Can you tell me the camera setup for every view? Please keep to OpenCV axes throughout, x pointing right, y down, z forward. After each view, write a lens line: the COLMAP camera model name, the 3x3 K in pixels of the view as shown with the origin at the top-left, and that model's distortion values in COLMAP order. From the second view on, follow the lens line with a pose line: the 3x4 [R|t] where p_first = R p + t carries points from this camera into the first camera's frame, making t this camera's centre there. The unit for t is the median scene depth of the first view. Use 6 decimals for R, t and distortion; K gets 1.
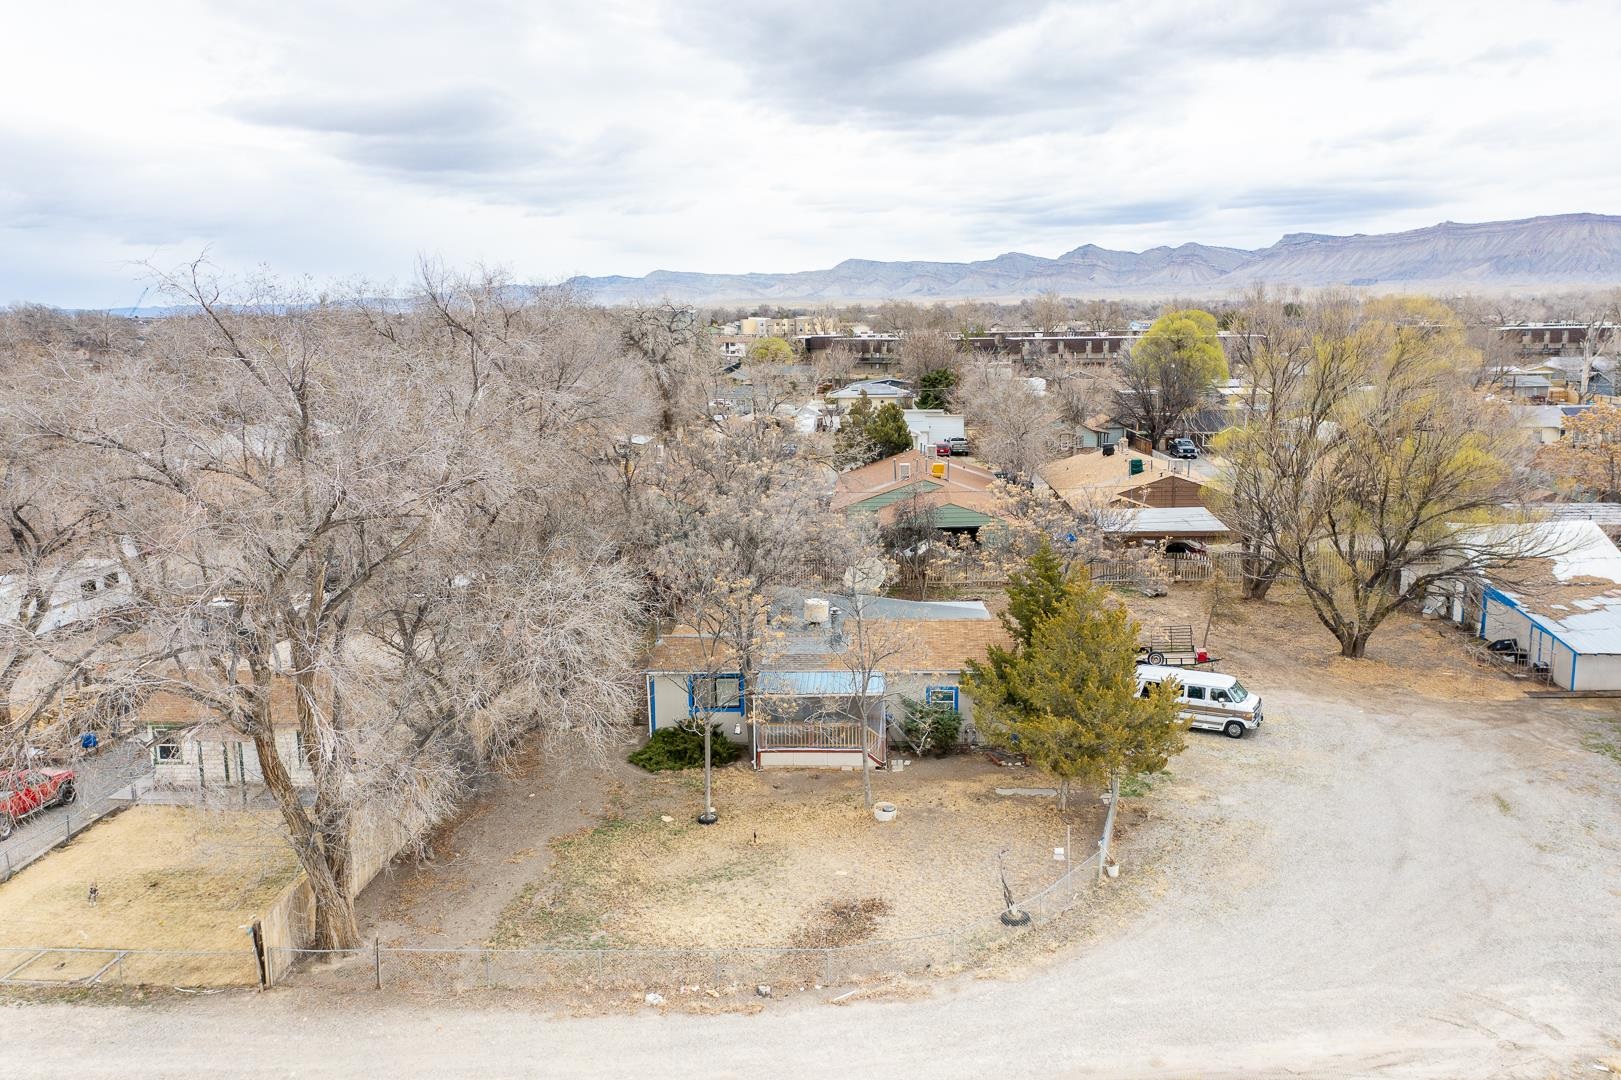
lens RADIAL K [[1321.8, 0, 804.6], [0, 1321.8, 546.9], [0, 0, 1]] dist [-0.009674, -0.002616]
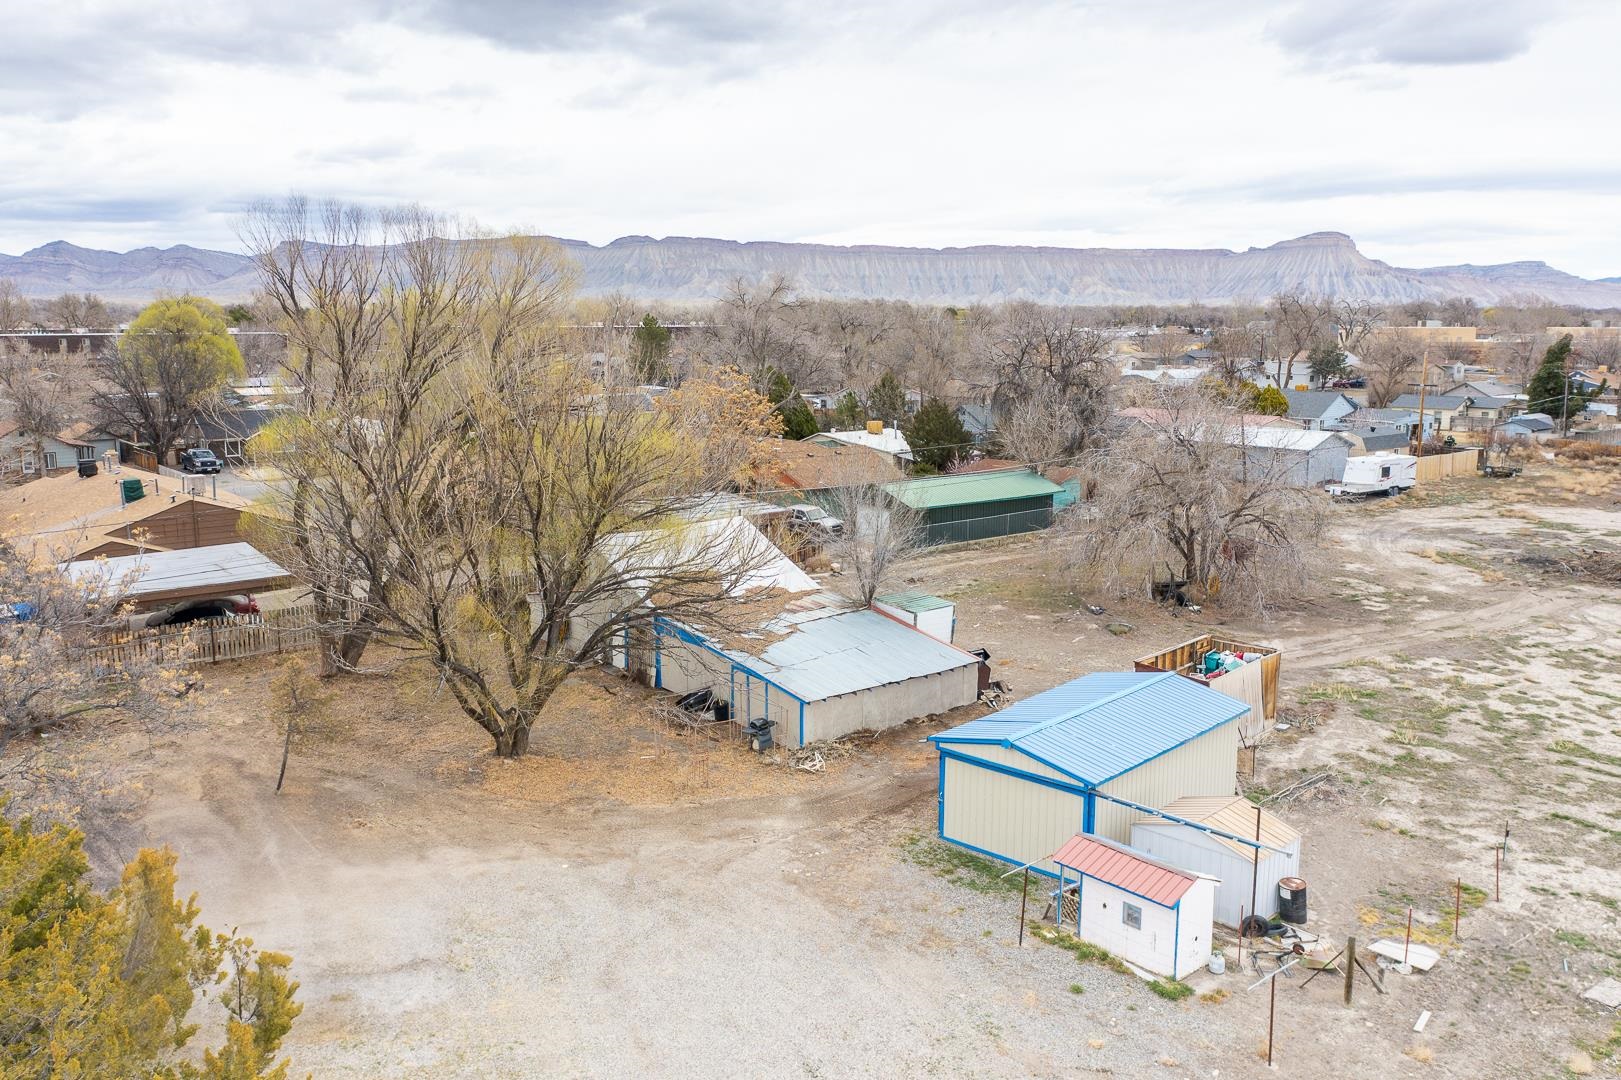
lens RADIAL K [[1321.8, 0, 804.6], [0, 1321.8, 546.9], [0, 0, 1]] dist [-0.009674, -0.002616]
pose [[0.757484, -0.100165, 0.645124, 0.079724], [0.104570, 0.994017, 0.031553, -0.018683], [-0.644425, 0.043560, 0.763426, 0.287222]]
